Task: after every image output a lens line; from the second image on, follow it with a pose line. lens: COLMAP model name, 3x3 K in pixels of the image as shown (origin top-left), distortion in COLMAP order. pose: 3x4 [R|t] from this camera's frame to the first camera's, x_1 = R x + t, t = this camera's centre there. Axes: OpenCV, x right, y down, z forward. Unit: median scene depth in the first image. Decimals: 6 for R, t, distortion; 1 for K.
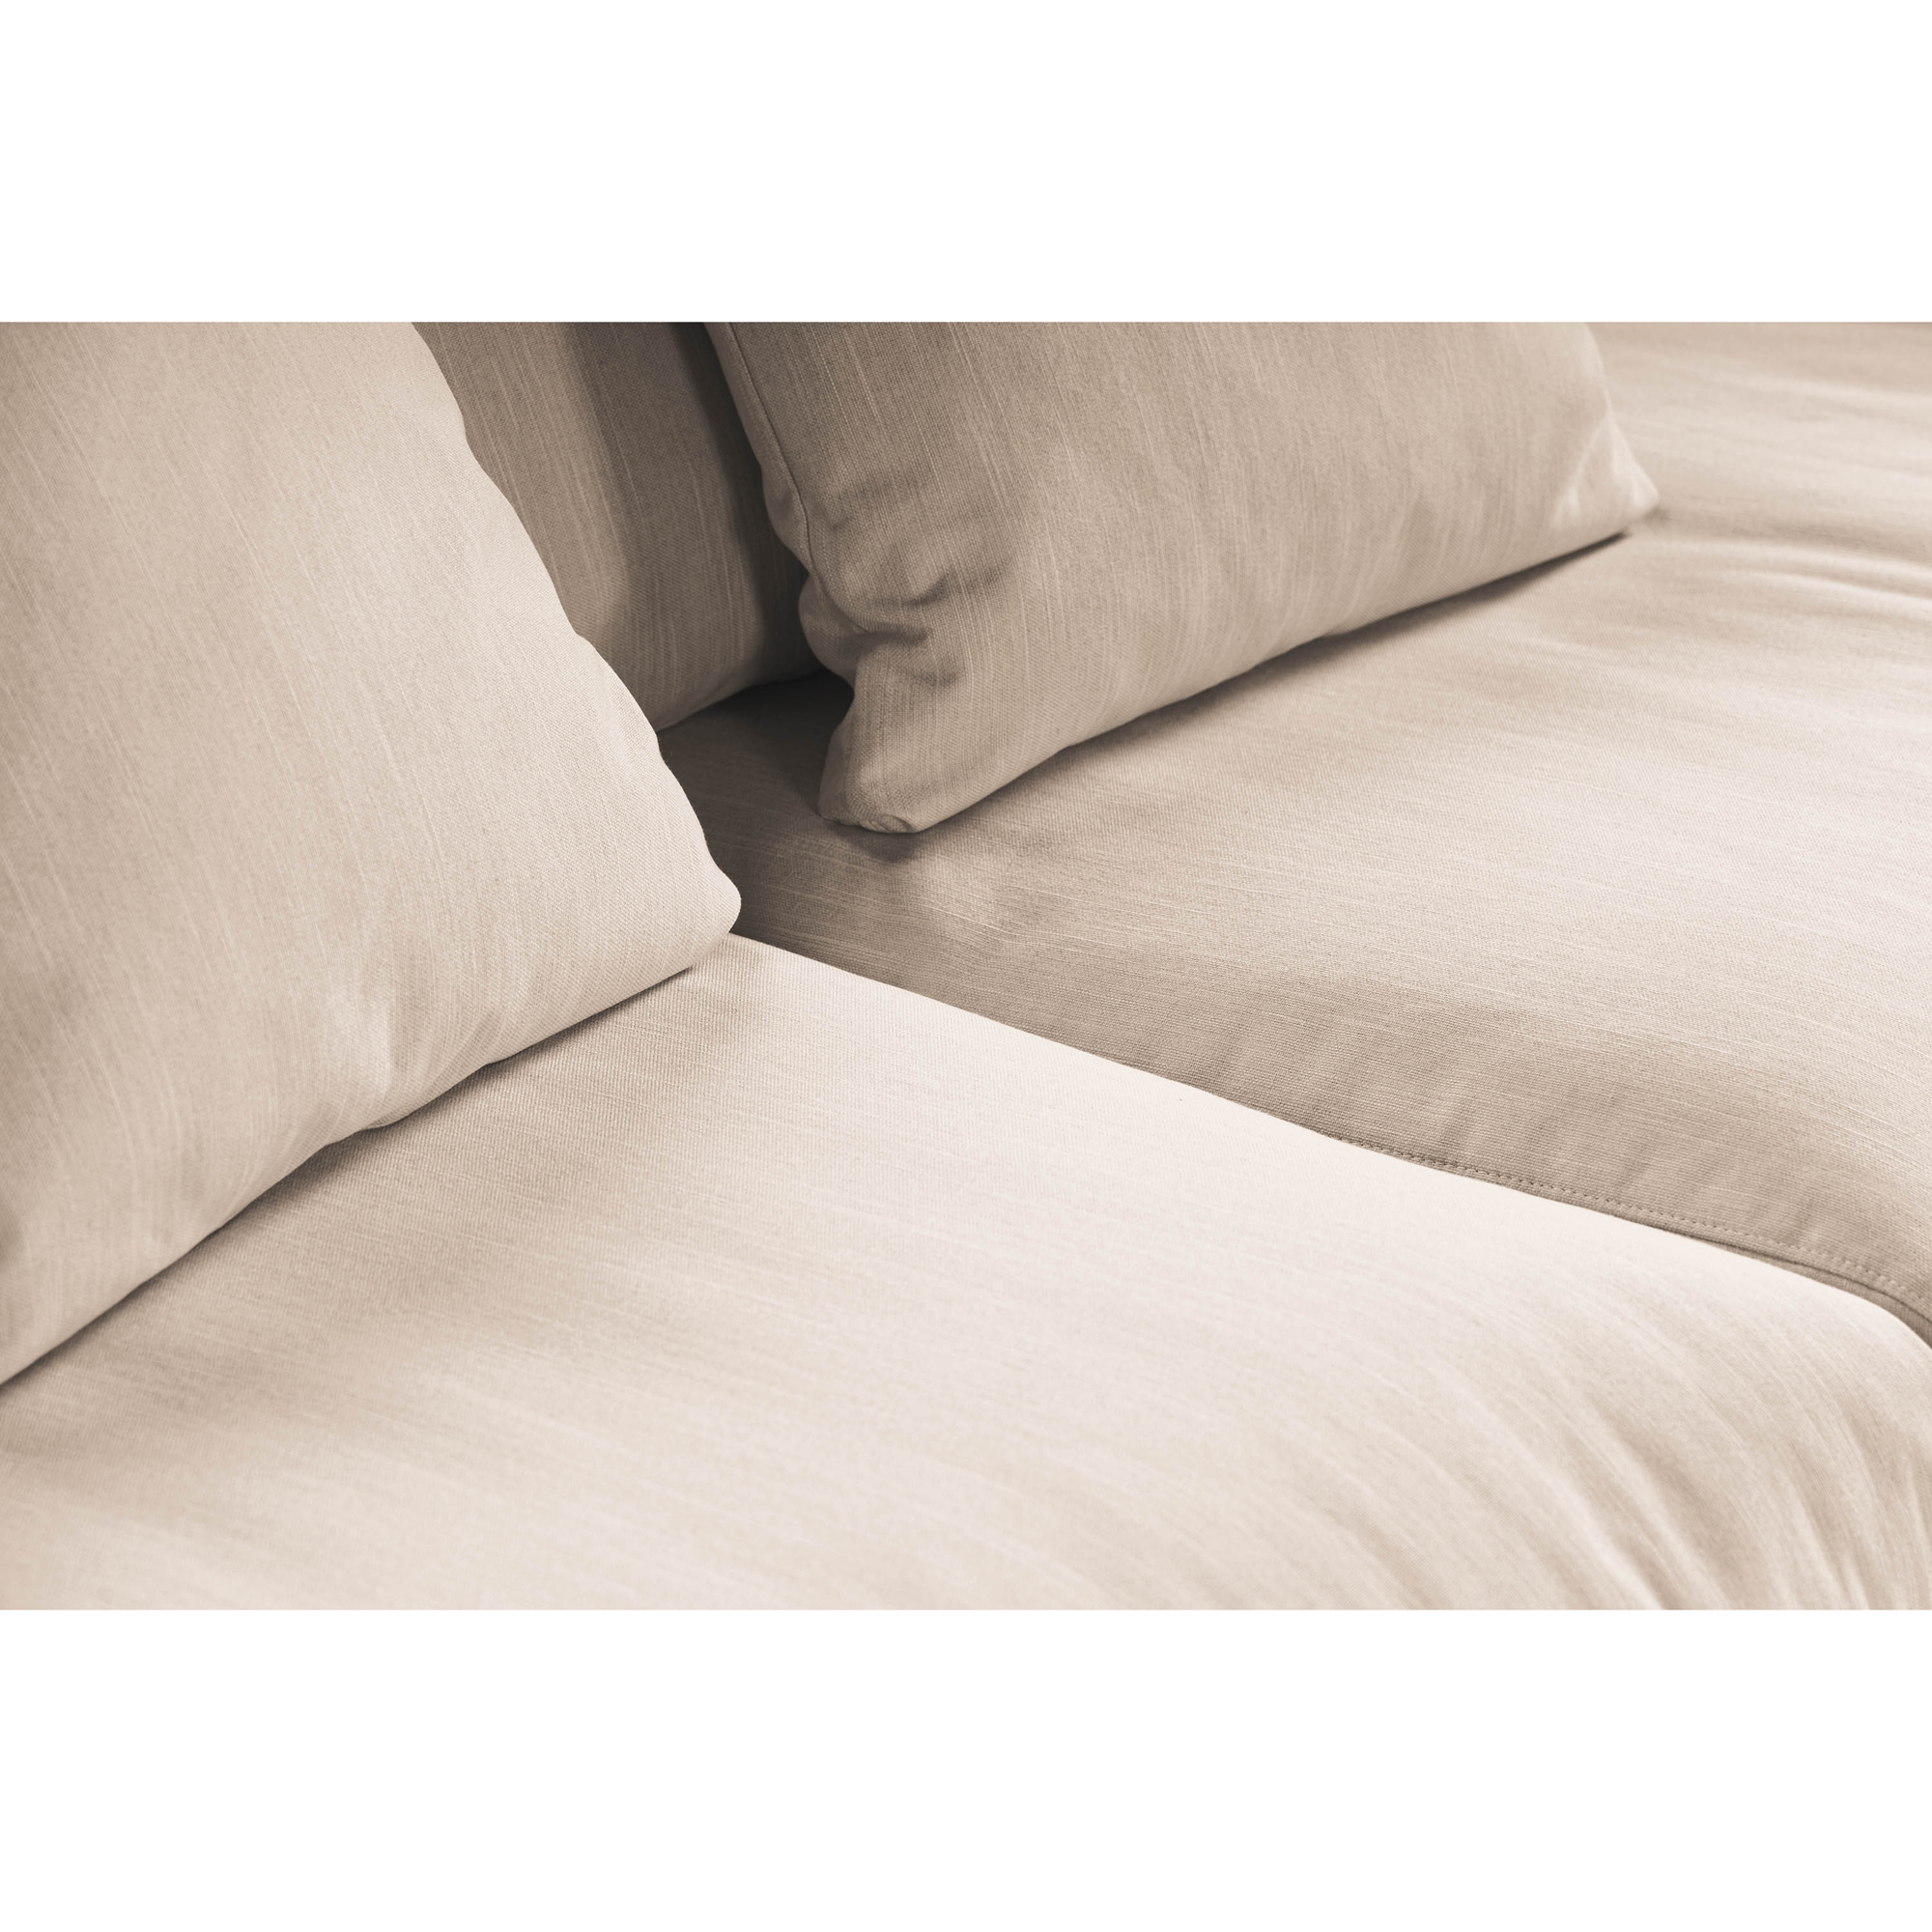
lens RADIAL K [[5240.0, 0, 966.0], [0, 5240.0, 966.0], [0, 0, 1]] dist [0.059327, -0.076158]
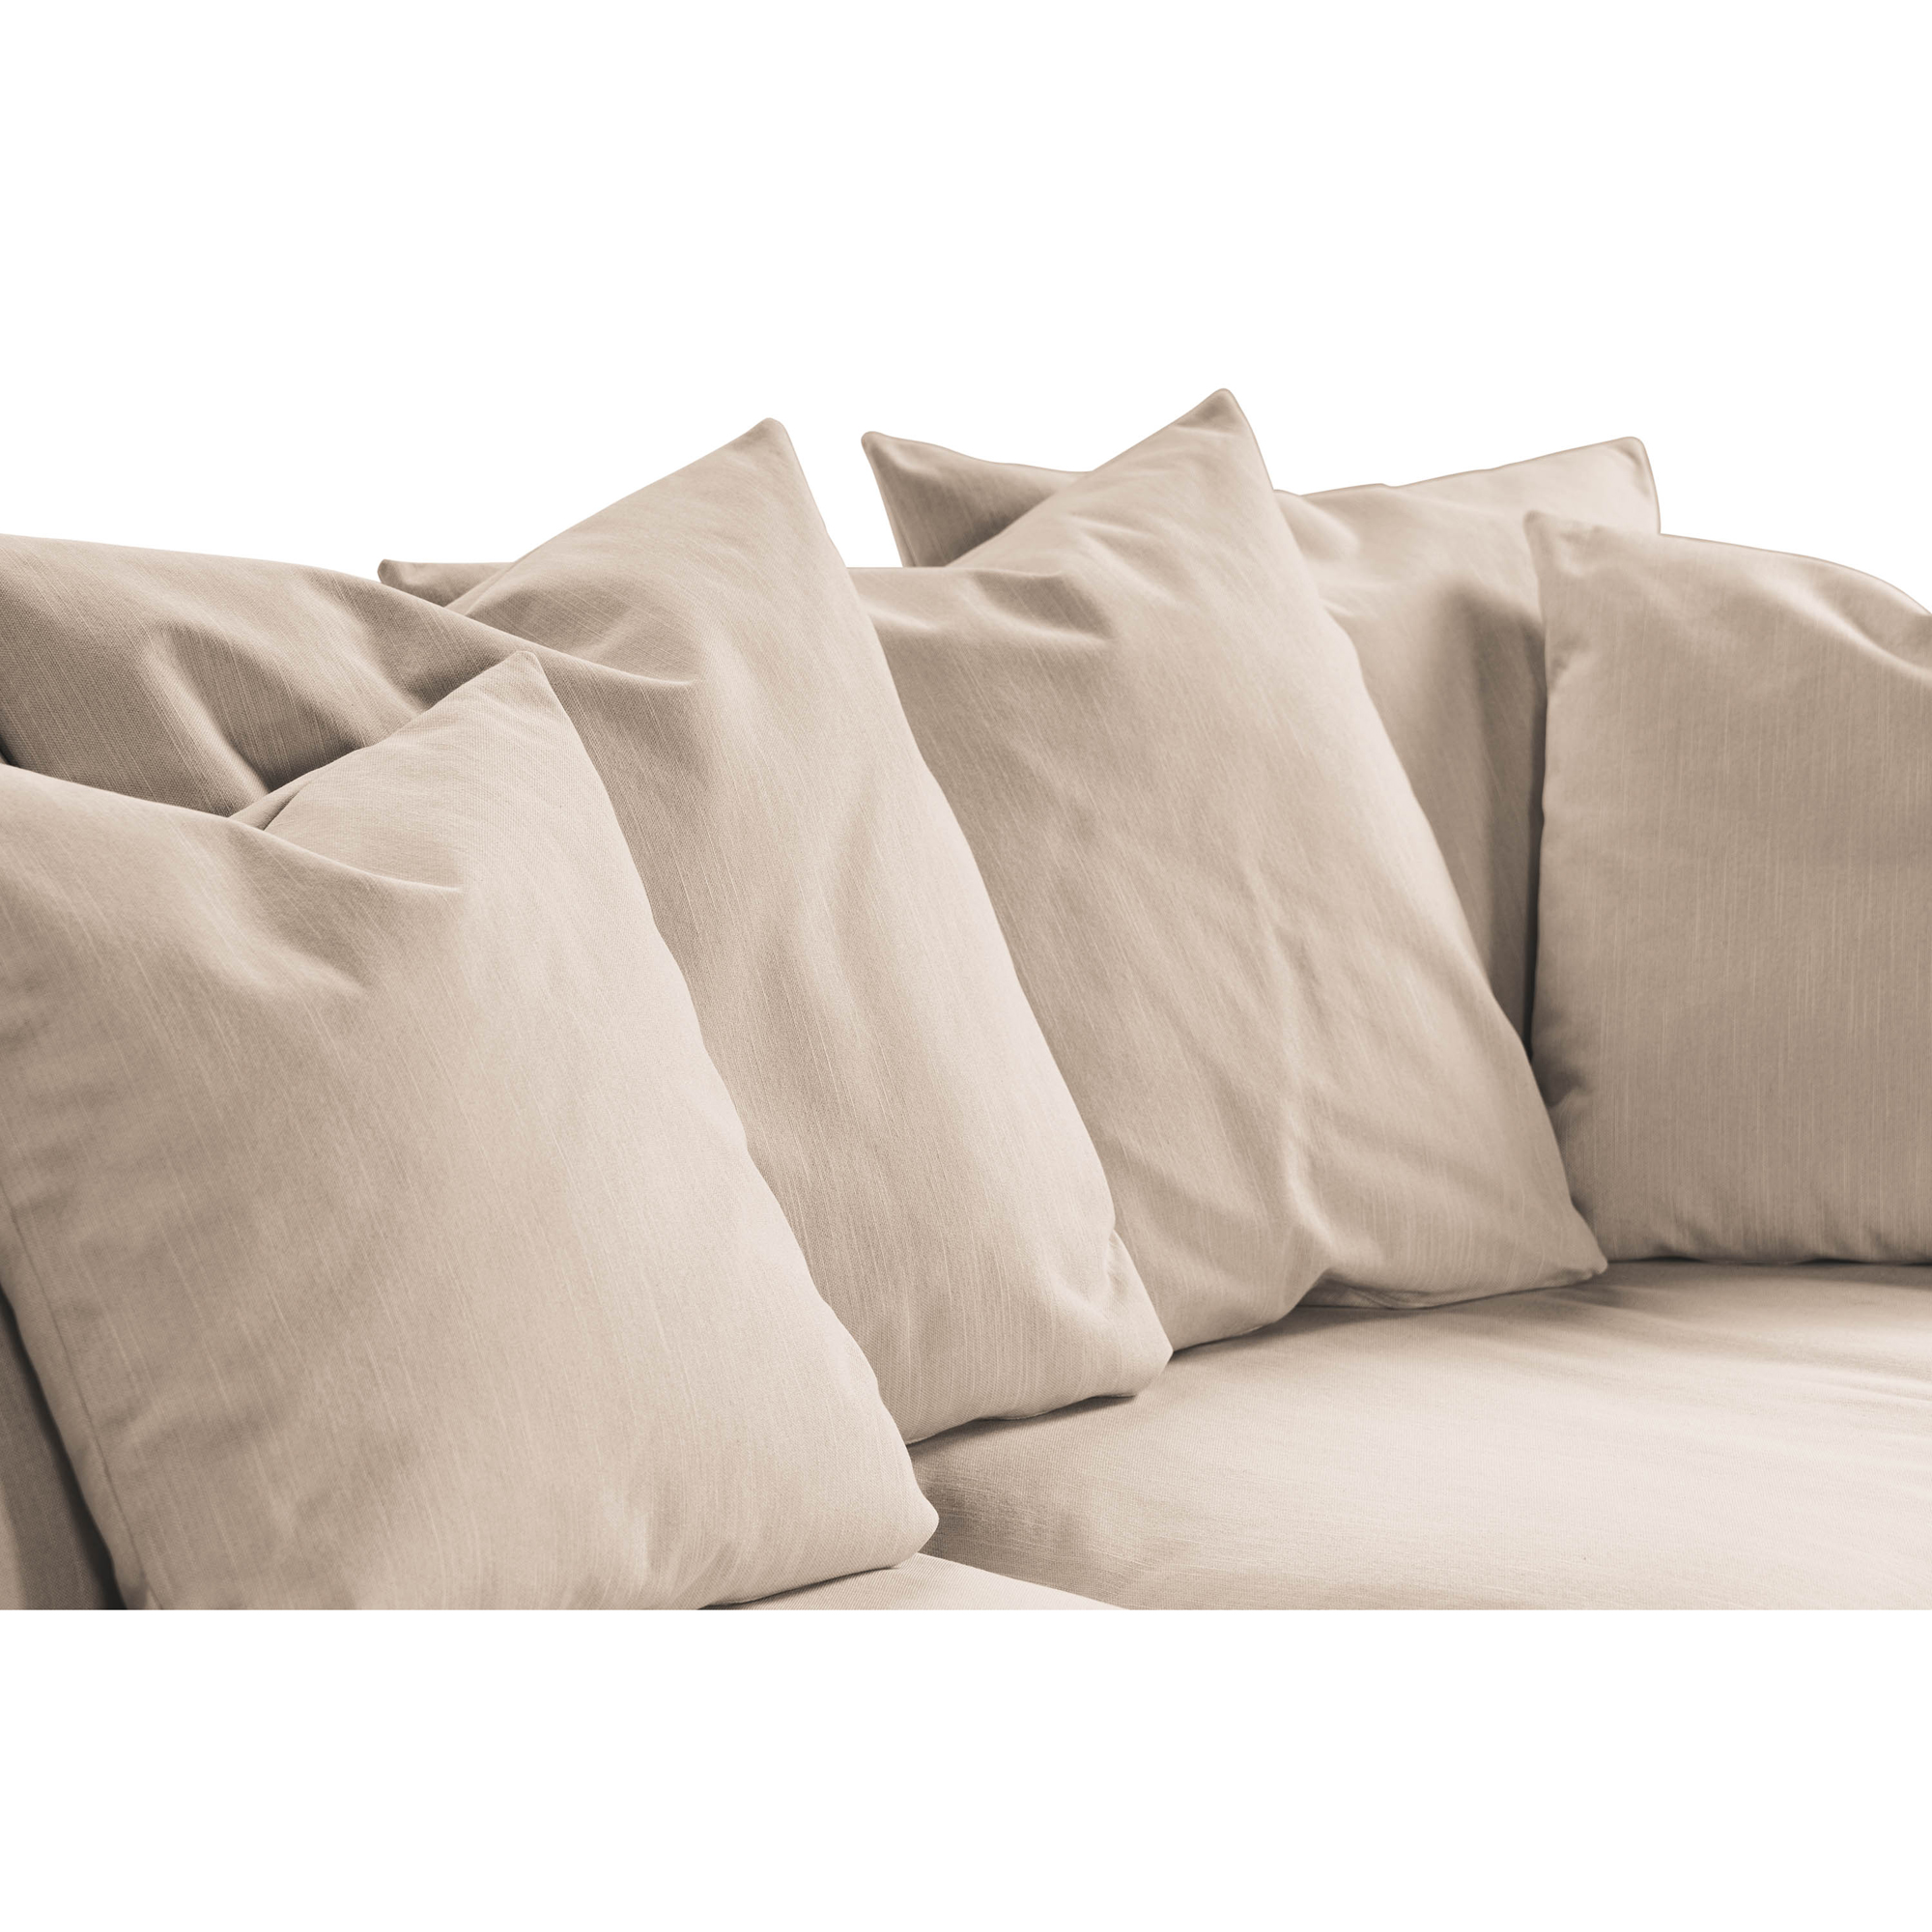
lens RADIAL K [[5269.6, 0, 964.1], [0, 5269.6, 1151.6], [0, 0, 1]] dist [0.035104, 0.029364]
pose [[0.993572, 0.029038, -0.109413, 0.116947], [-0.055751, 0.966716, -0.249704, 0.254040], [0.098520, 0.254199, 0.962121, -0.316813]]
